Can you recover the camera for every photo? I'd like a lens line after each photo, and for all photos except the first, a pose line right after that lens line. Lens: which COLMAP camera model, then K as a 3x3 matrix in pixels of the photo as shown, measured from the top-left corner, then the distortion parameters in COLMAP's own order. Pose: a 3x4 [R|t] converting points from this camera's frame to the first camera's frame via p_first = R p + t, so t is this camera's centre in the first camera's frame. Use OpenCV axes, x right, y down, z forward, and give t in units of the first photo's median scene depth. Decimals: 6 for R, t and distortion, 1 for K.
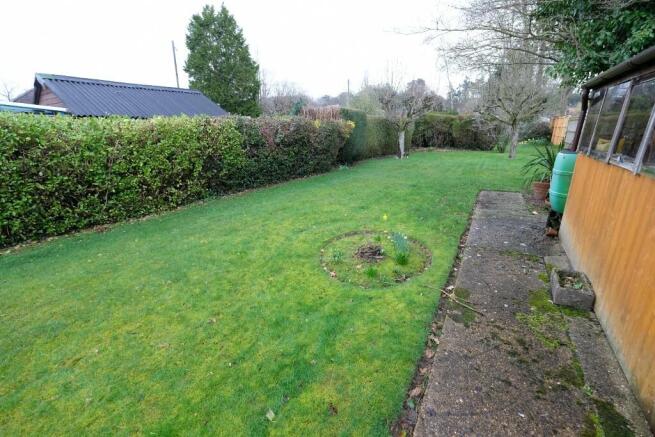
lens RADIAL K [[286.2, 0, 328.3], [0, 286.2, 214.6], [0, 0, 1]] dist [-0.000400, -0.000282]
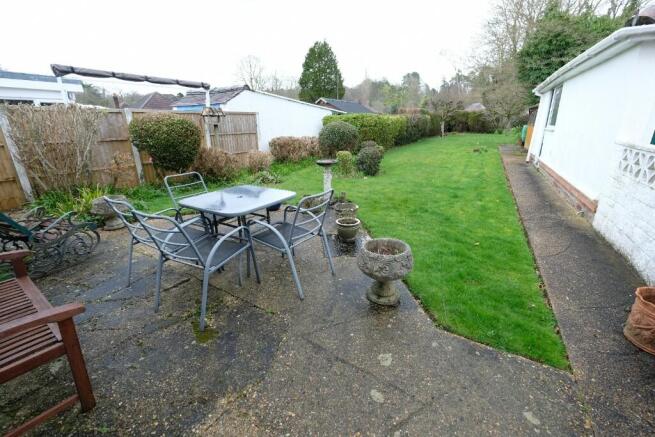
lens RADIAL K [[286.2, 0, 328.3], [0, 286.2, 214.6], [0, 0, 1]] dist [-0.000400, -0.000282]
pose [[0.999477, -0.014455, 0.028928, -0.394899], [0.013717, 0.999580, 0.025542, 0.171668], [-0.029285, -0.025132, 0.999255, -0.564827]]
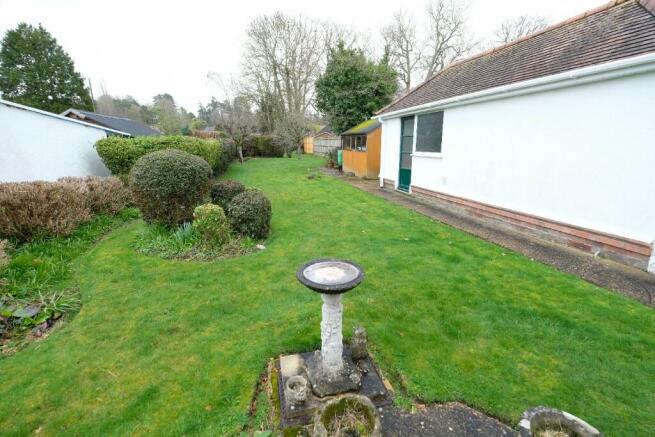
lens RADIAL K [[286.2, 0, 328.3], [0, 286.2, 214.6], [0, 0, 1]] dist [-0.000400, -0.000282]
pose [[0.701484, -0.172754, 0.691430, -0.453437], [0.207529, 0.977648, 0.033719, 0.100646], [-0.681800, 0.119838, 0.721656, -0.339777]]
